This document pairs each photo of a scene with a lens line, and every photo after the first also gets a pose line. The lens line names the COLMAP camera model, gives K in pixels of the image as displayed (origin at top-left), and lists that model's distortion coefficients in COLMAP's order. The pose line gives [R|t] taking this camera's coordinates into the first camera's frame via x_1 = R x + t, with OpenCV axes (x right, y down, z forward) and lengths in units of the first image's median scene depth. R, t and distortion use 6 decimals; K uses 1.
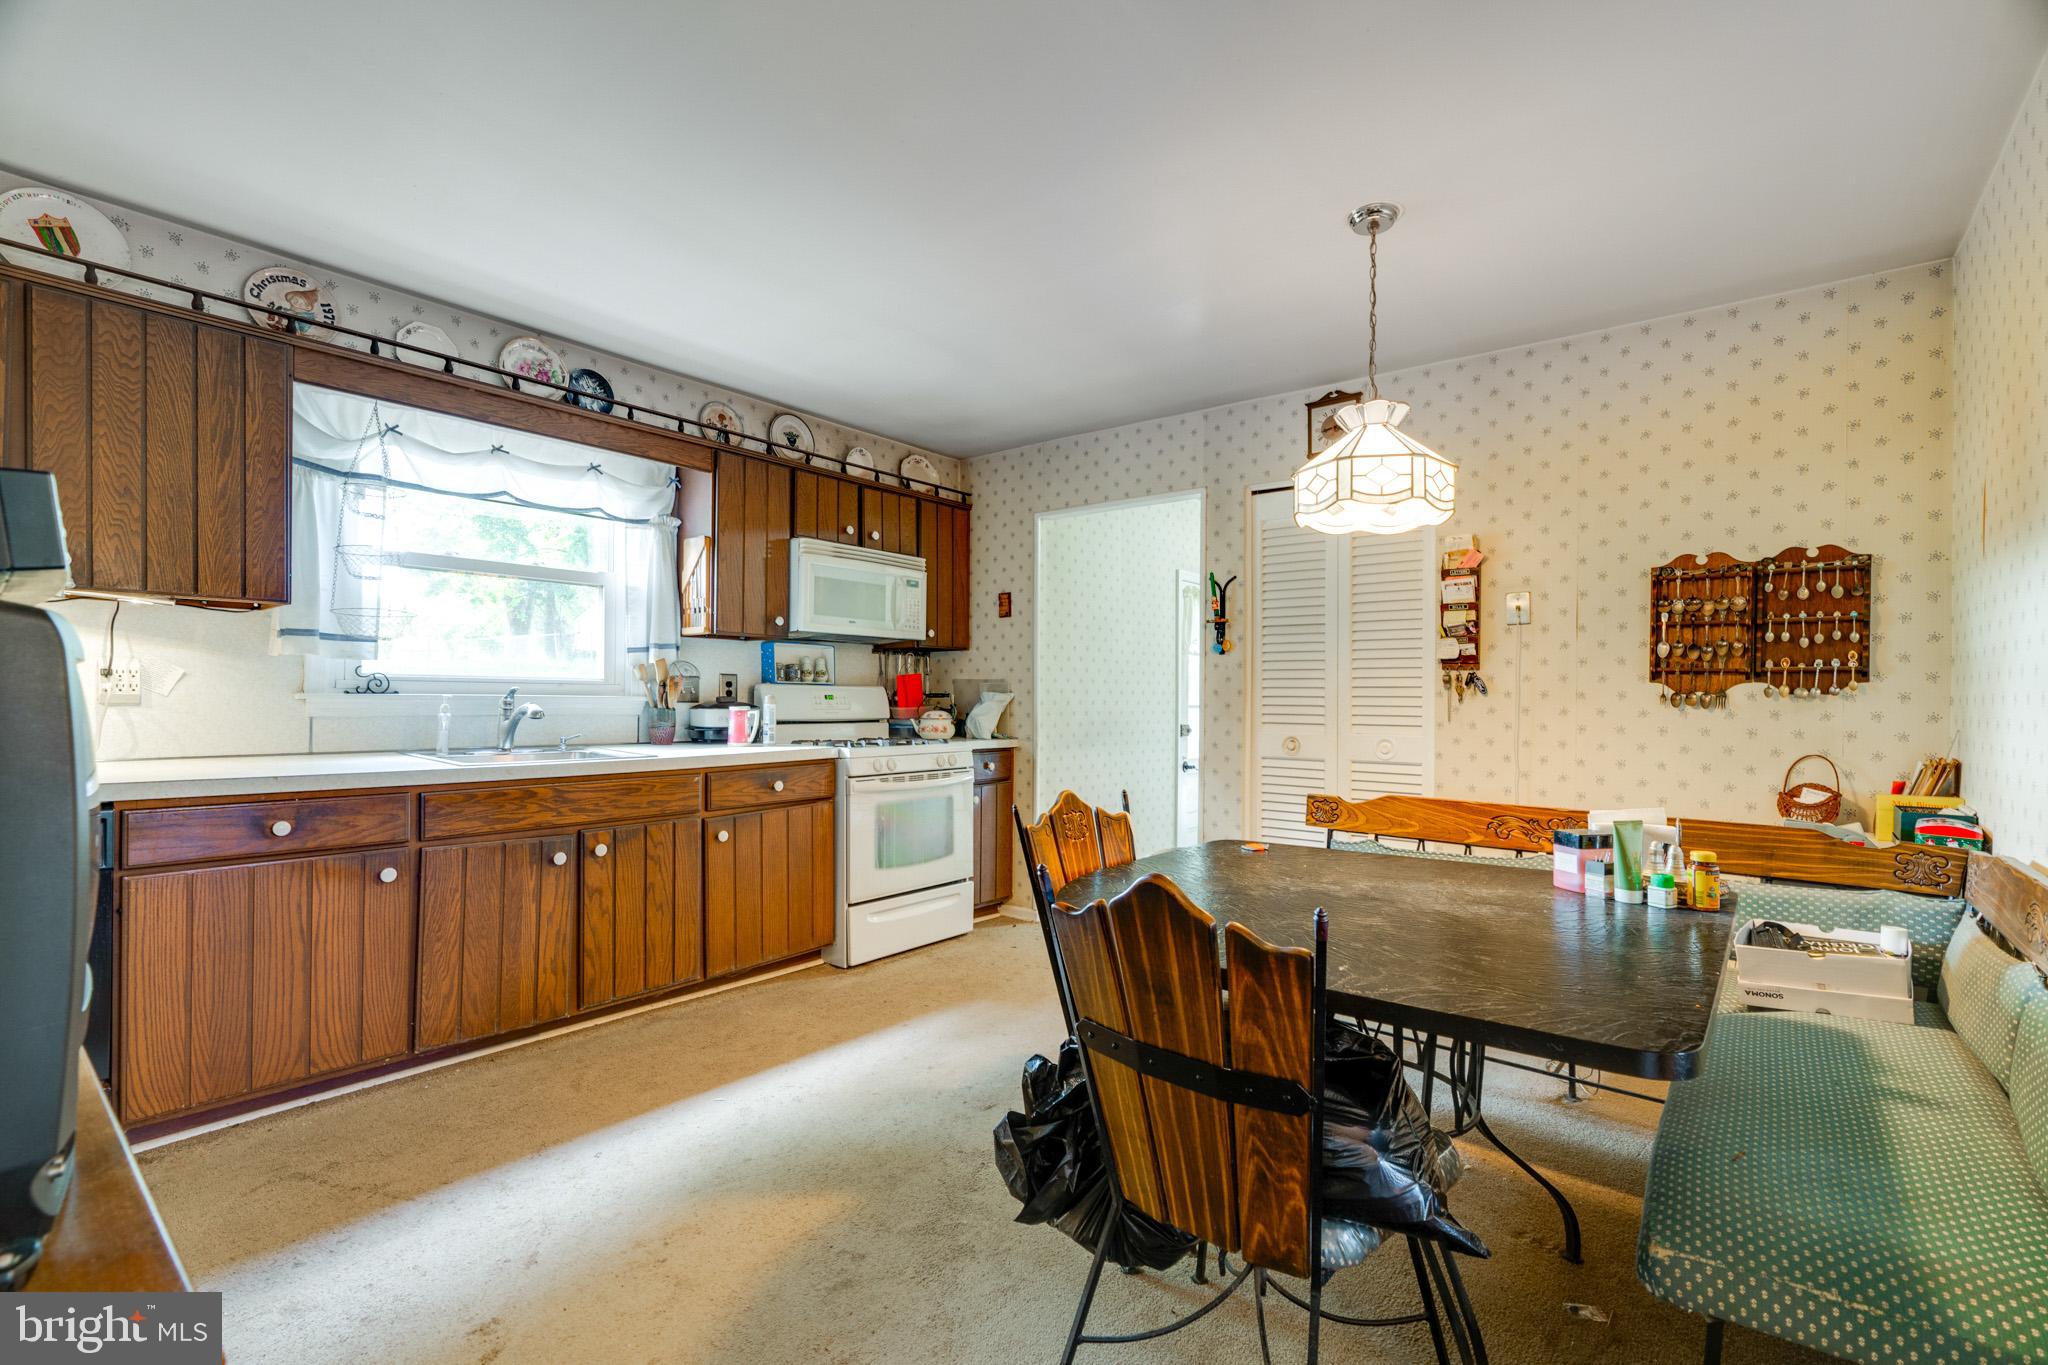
lens RADIAL K [[915.0, 0, 1013.8], [0, 915.0, 688.0], [0, 0, 1]] dist [0.002180, 0.000028]
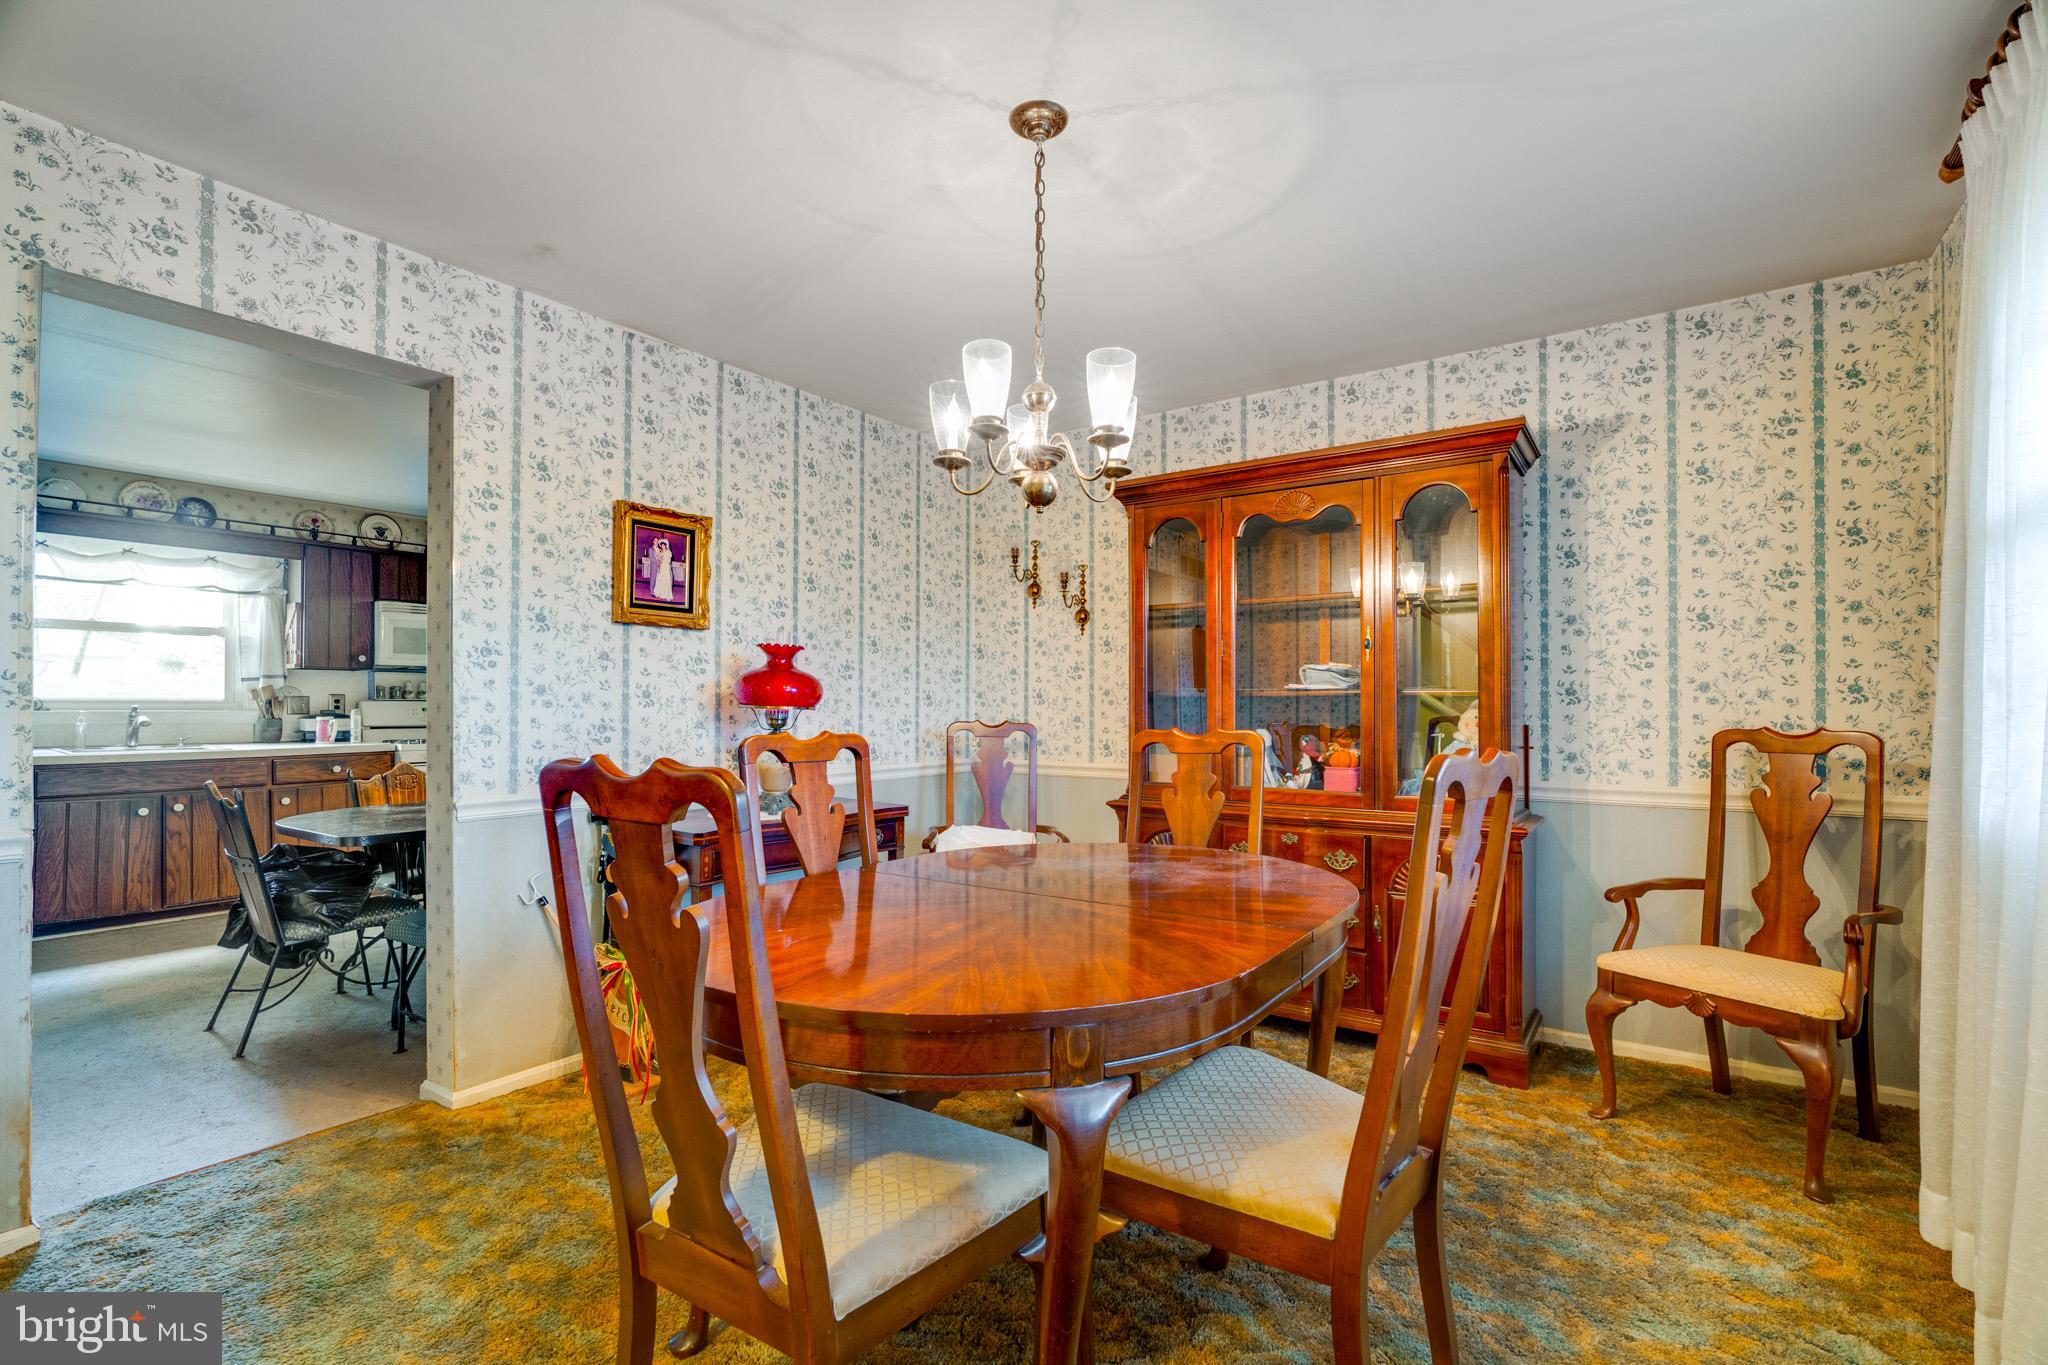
lens RADIAL K [[915.0, 0, 1027.6], [0, 915.0, 689.7], [0, 0, 1]] dist [0.002180, 0.000028]
pose [[0.998164, -0.006109, 0.060256, 0.756913], [0.006478, 0.999961, -0.005944, -0.007620], [-0.060217, 0.006323, 0.998165, -0.557934]]
